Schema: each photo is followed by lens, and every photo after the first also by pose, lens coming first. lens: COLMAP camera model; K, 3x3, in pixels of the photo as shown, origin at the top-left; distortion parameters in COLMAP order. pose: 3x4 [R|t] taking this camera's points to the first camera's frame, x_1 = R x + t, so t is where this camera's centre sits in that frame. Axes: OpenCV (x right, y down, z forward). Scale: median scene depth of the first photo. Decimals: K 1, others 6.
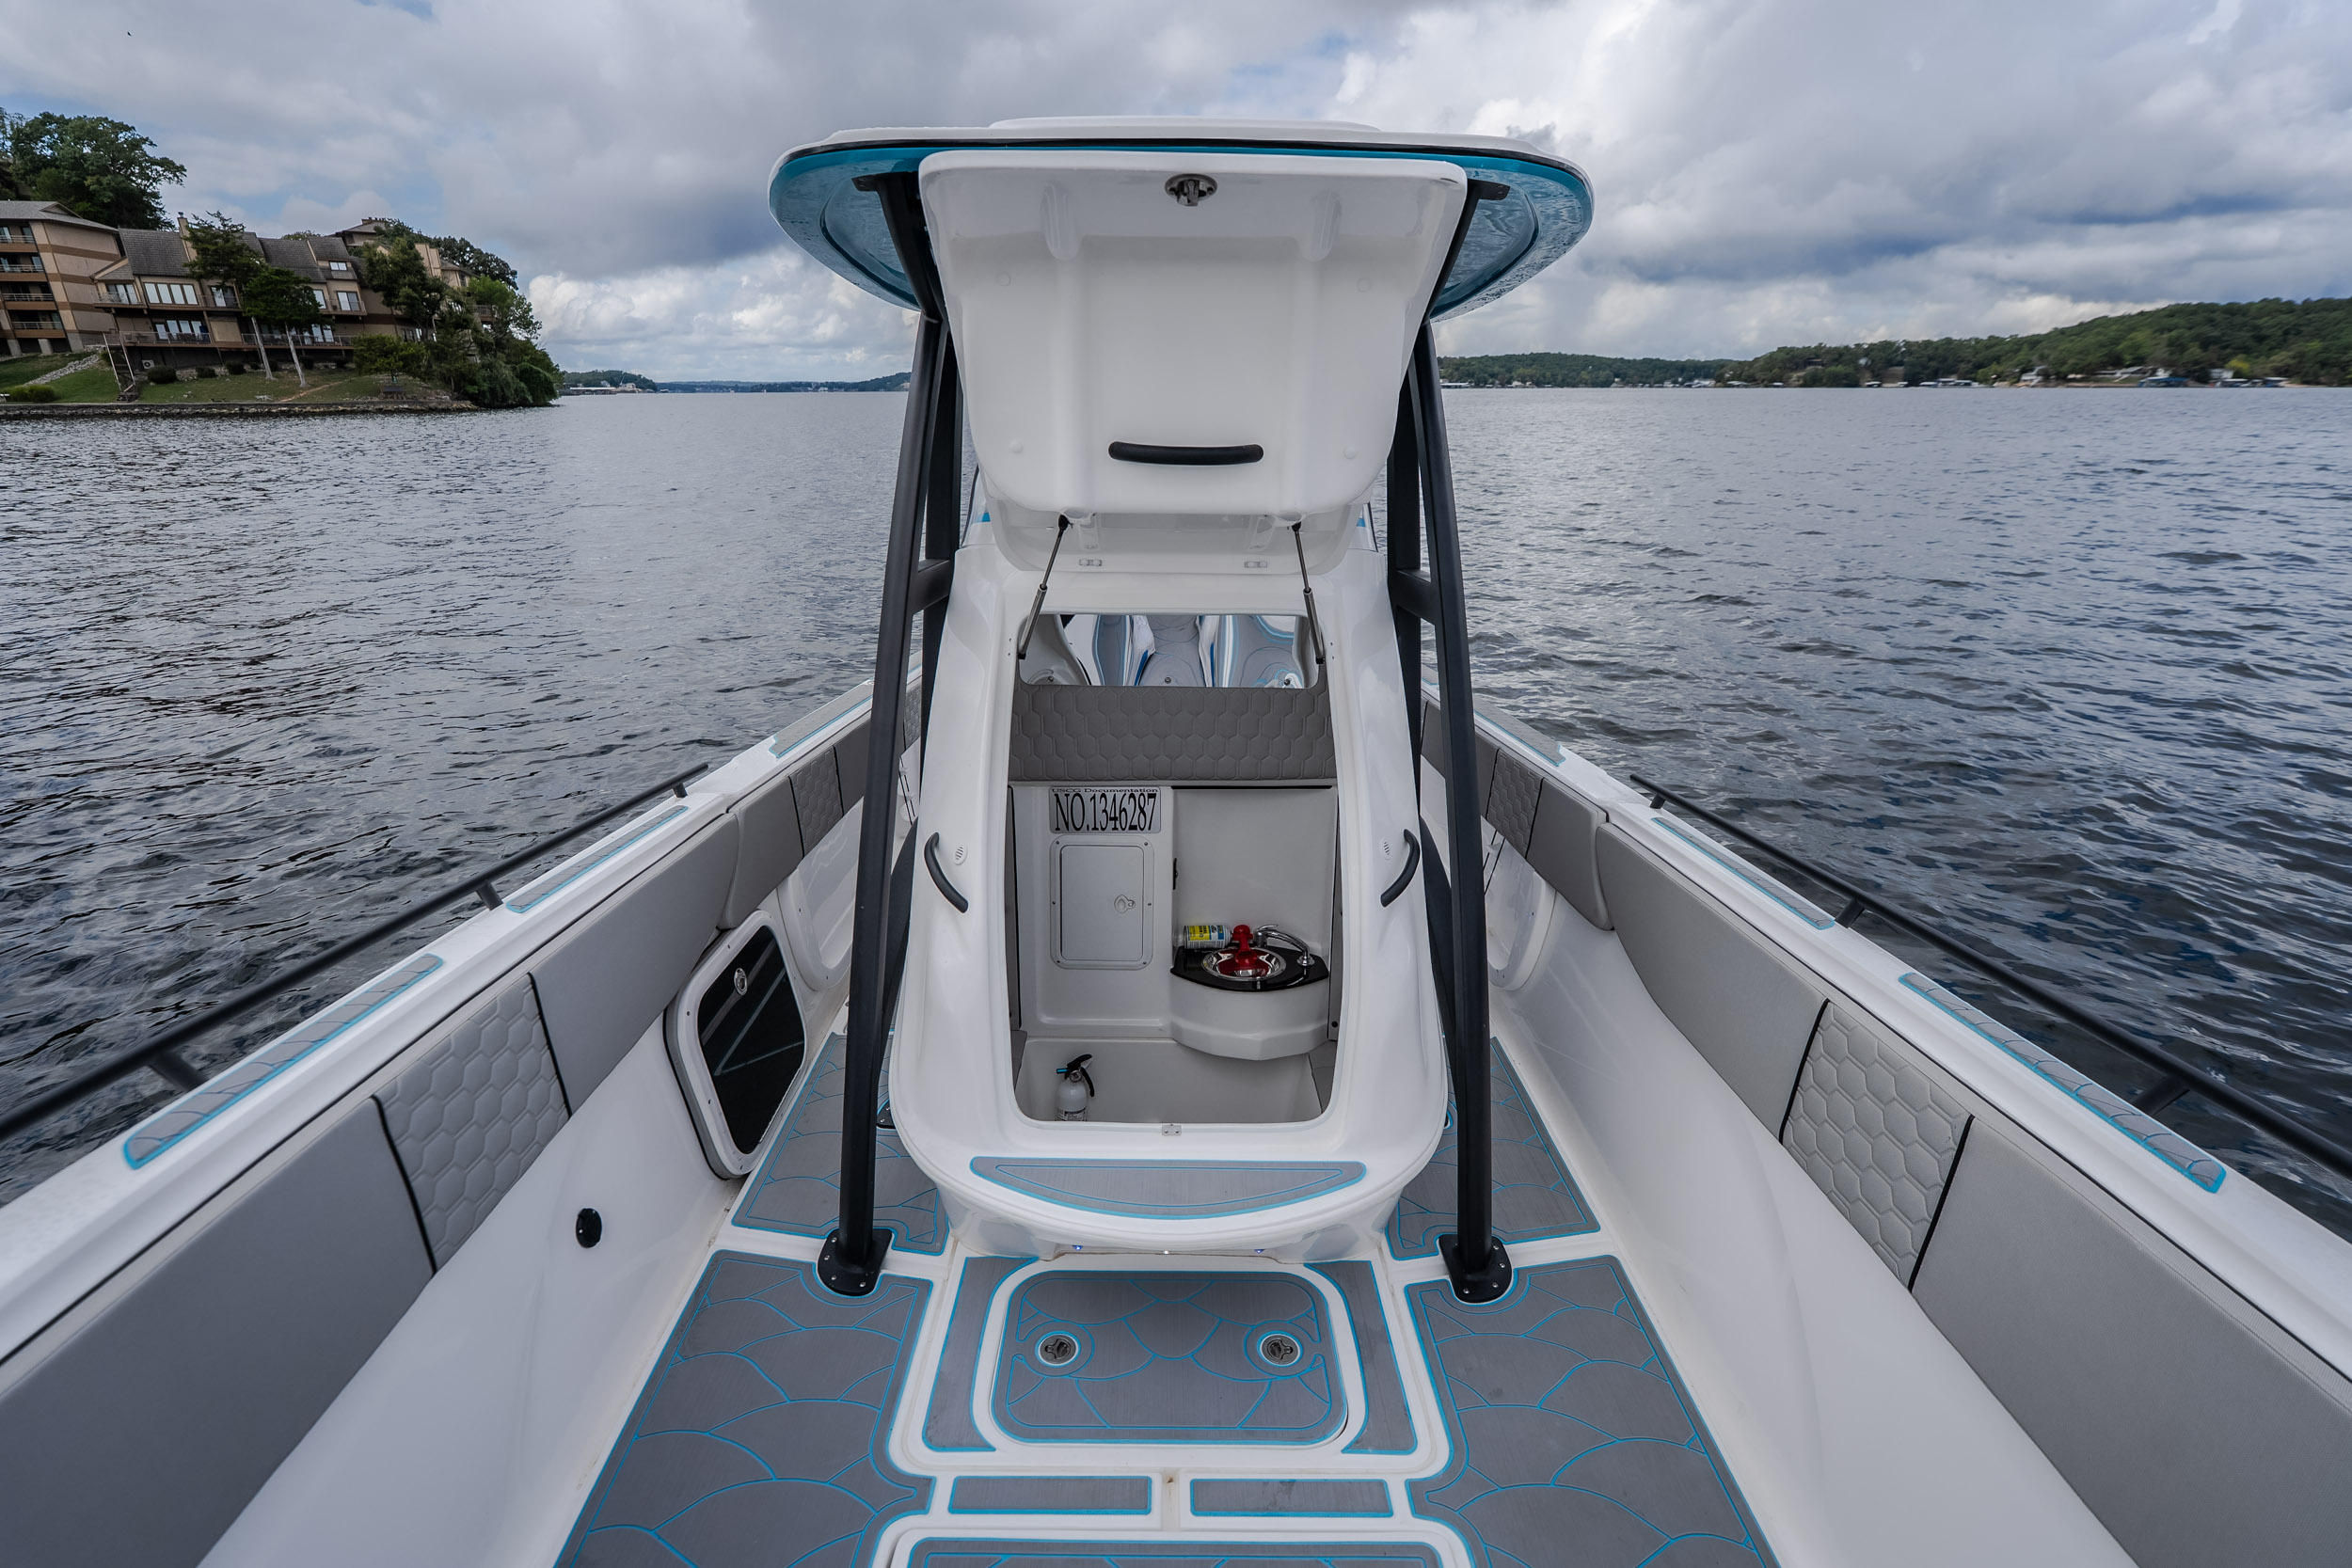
lens RADIAL K [[1070.7, 0, 1163.0], [0, 1070.7, 780.5], [0, 0, 1]] dist [-0.000947, 0.000198]
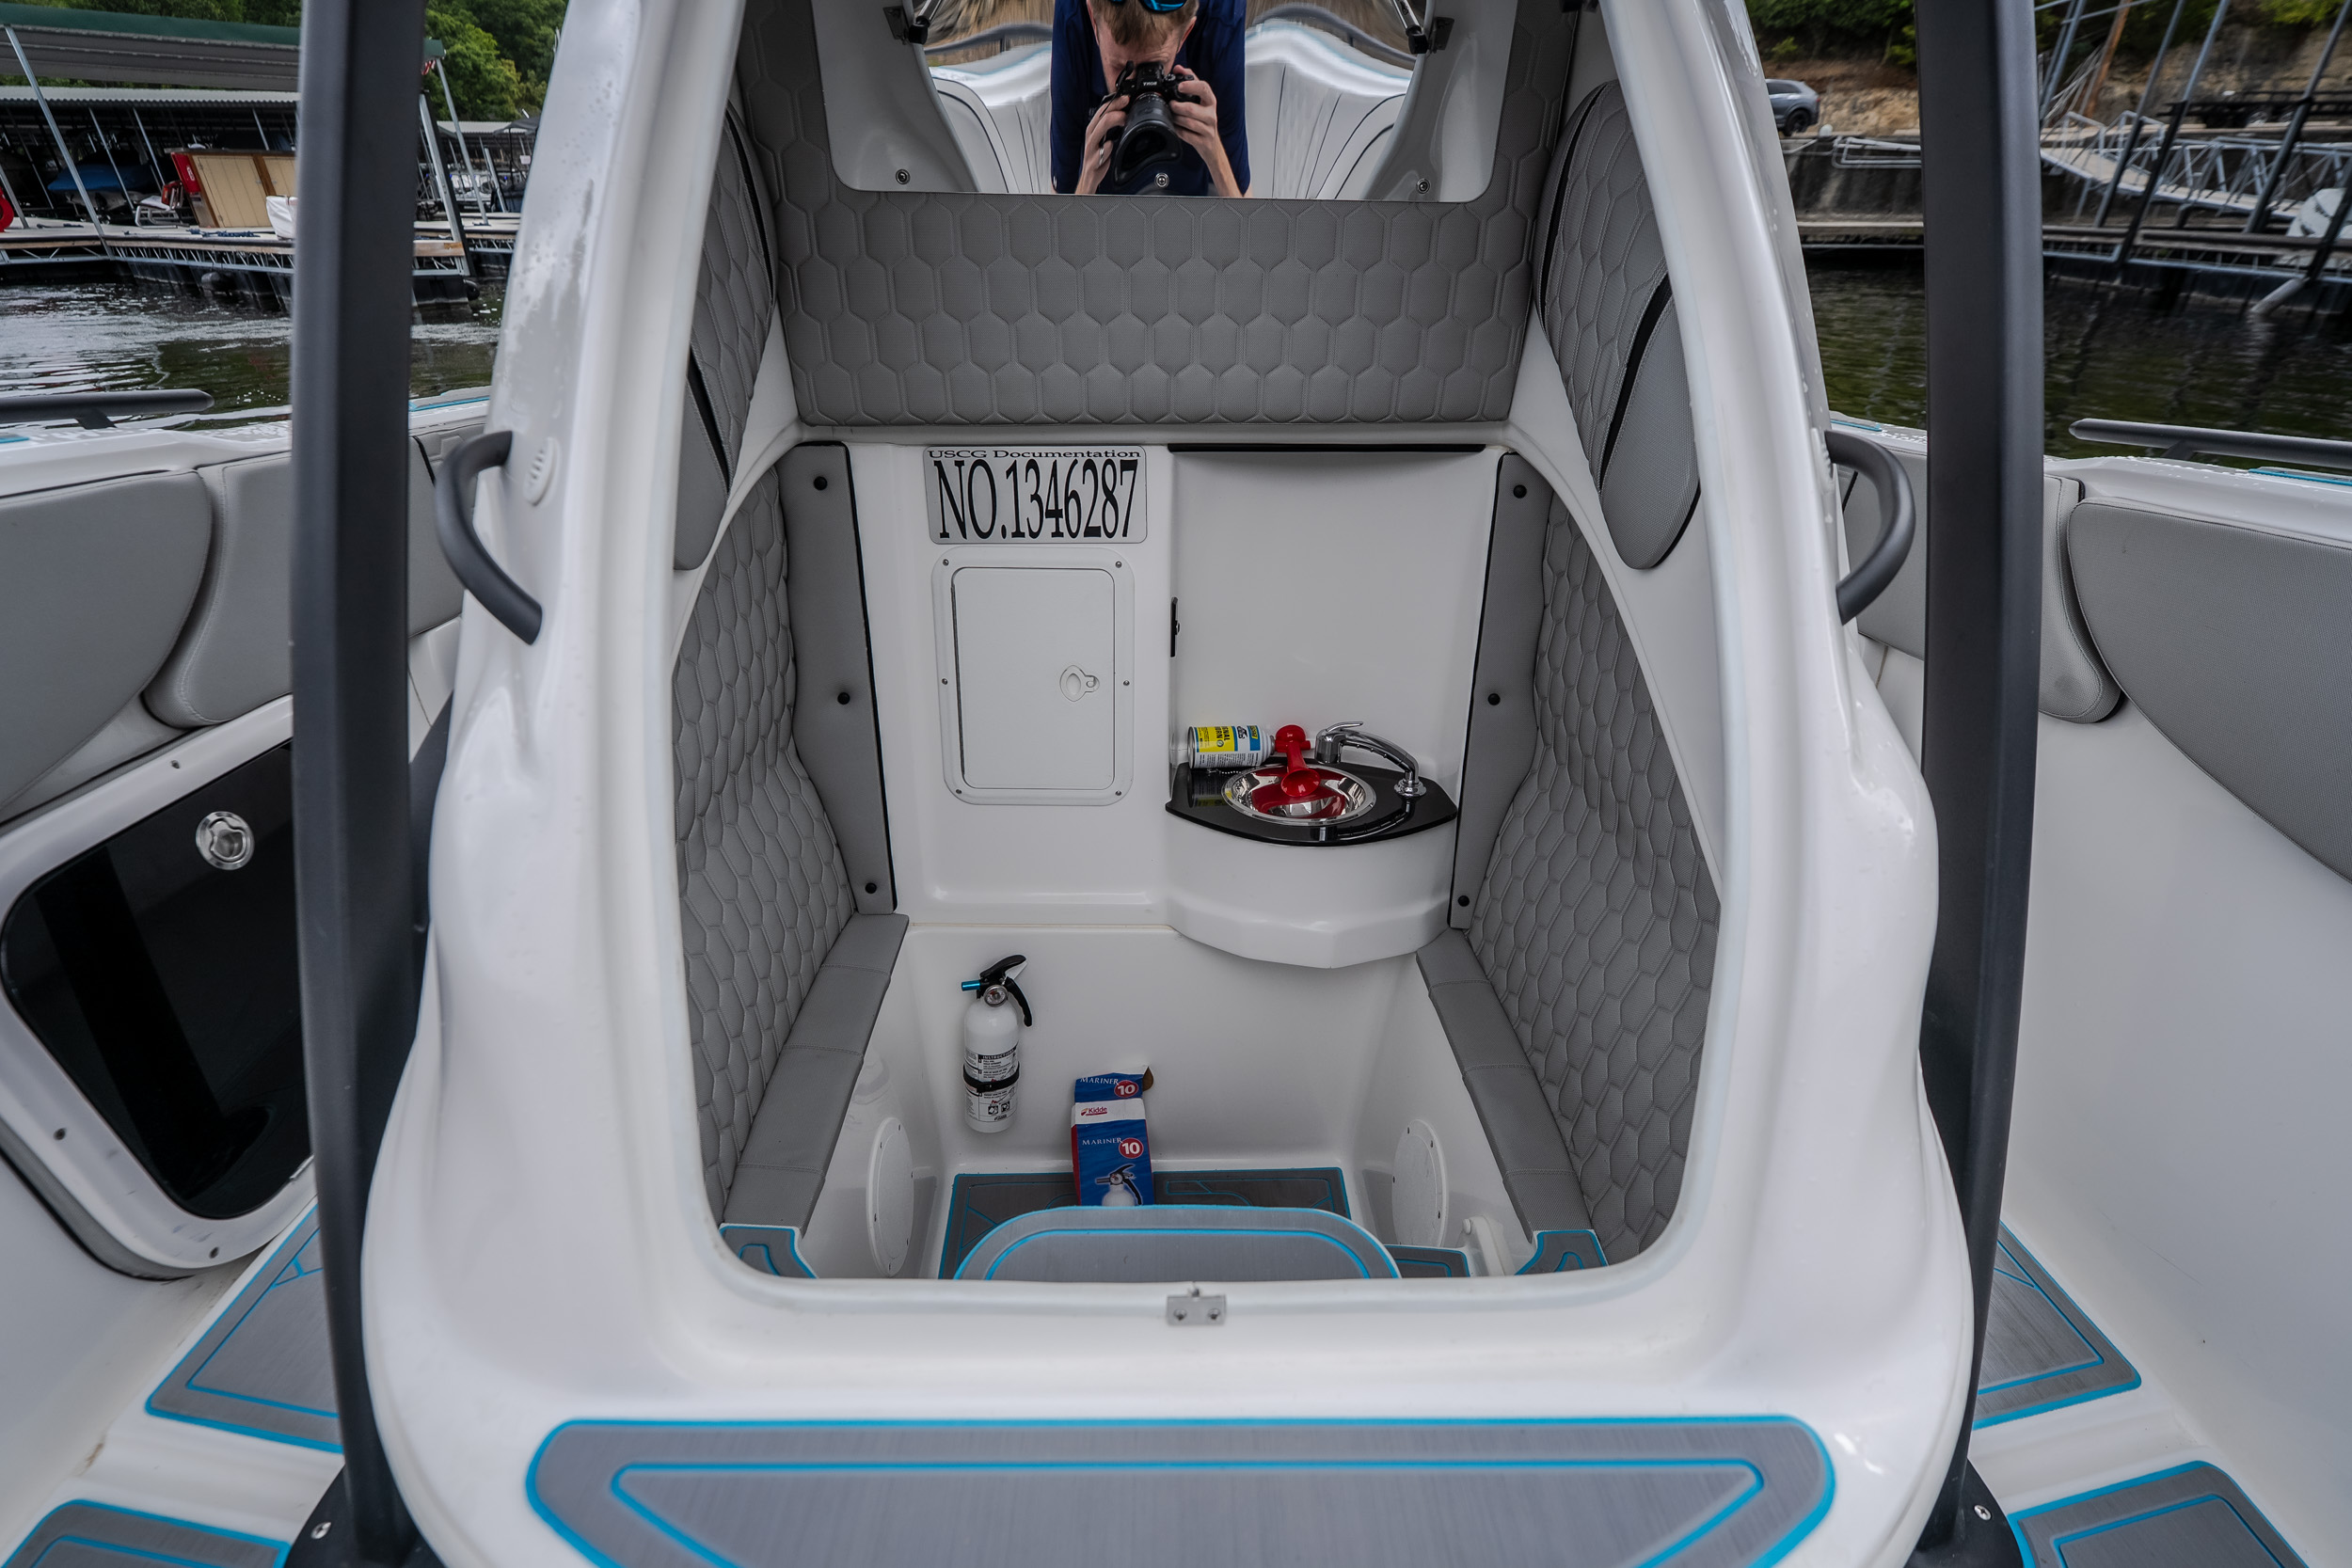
lens RADIAL K [[1070.7, 0, 1163.0], [0, 1070.7, 780.5], [0, 0, 1]] dist [-0.000947, 0.000198]
pose [[0.999924, -0.003776, 0.011744, -0.000775], [0.001889, 0.987645, 0.156699, 0.078544], [-0.012191, -0.156665, 0.987577, 0.461287]]
